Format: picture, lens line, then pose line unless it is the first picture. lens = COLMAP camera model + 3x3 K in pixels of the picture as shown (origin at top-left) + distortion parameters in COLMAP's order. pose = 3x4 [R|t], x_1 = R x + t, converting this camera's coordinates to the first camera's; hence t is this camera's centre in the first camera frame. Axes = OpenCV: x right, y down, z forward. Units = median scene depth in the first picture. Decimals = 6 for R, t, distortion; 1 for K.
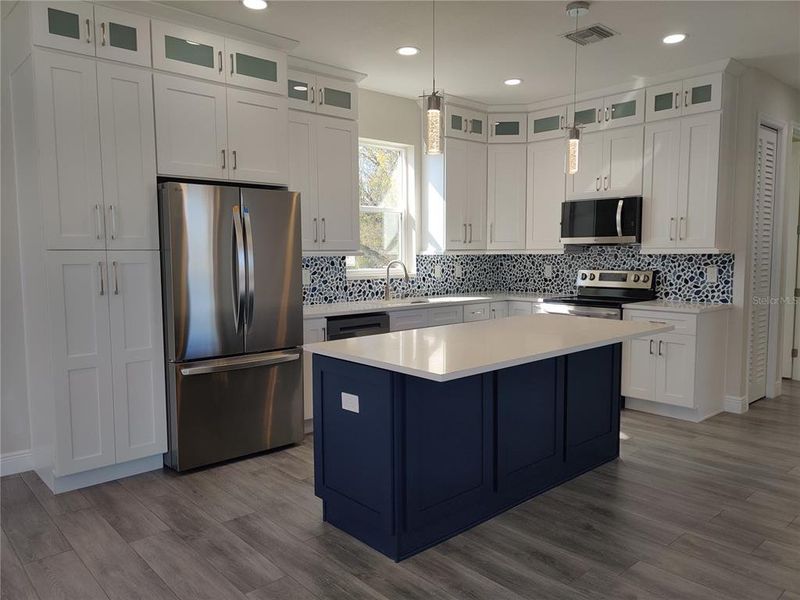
lens RADIAL K [[600.9, 0, 405.1], [0, 600.9, 299.0], [0, 0, 1]] dist [0.031767, -0.027799]
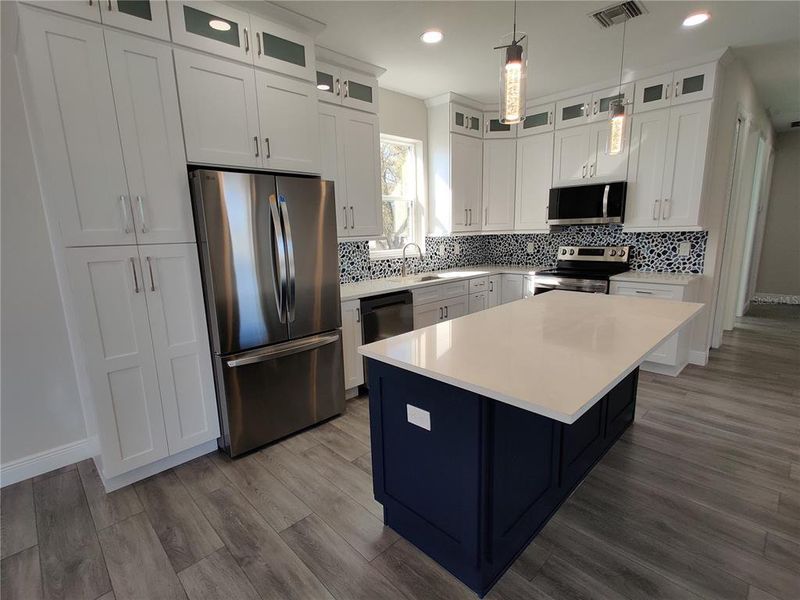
lens RADIAL K [[395.1, 0, 397.5], [0, 395.1, 304.9], [0, 0, 1]] dist [0.011533, -0.002735]
pose [[0.999106, -0.028189, 0.031501, -0.078371], [0.024590, 0.993704, 0.109307, -0.032362], [-0.034384, -0.108435, 0.993509, 0.256194]]
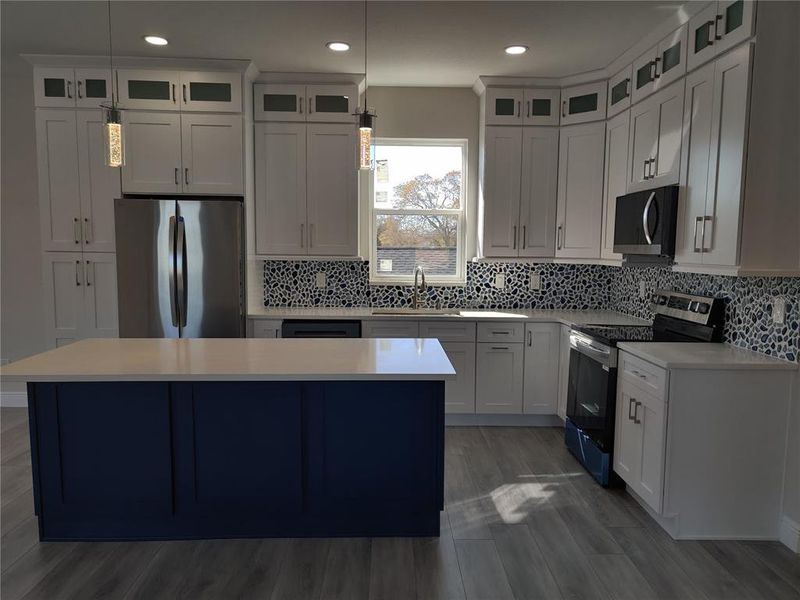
lens RADIAL K [[600.9, 0, 400.3], [0, 600.9, 301.9], [0, 0, 1]] dist [0.031767, -0.027799]
pose [[0.759227, 0.075225, -0.646463, 0.640520], [-0.067677, 0.997038, 0.036536, -0.048073], [0.647297, 0.016011, 0.762070, 0.311173]]
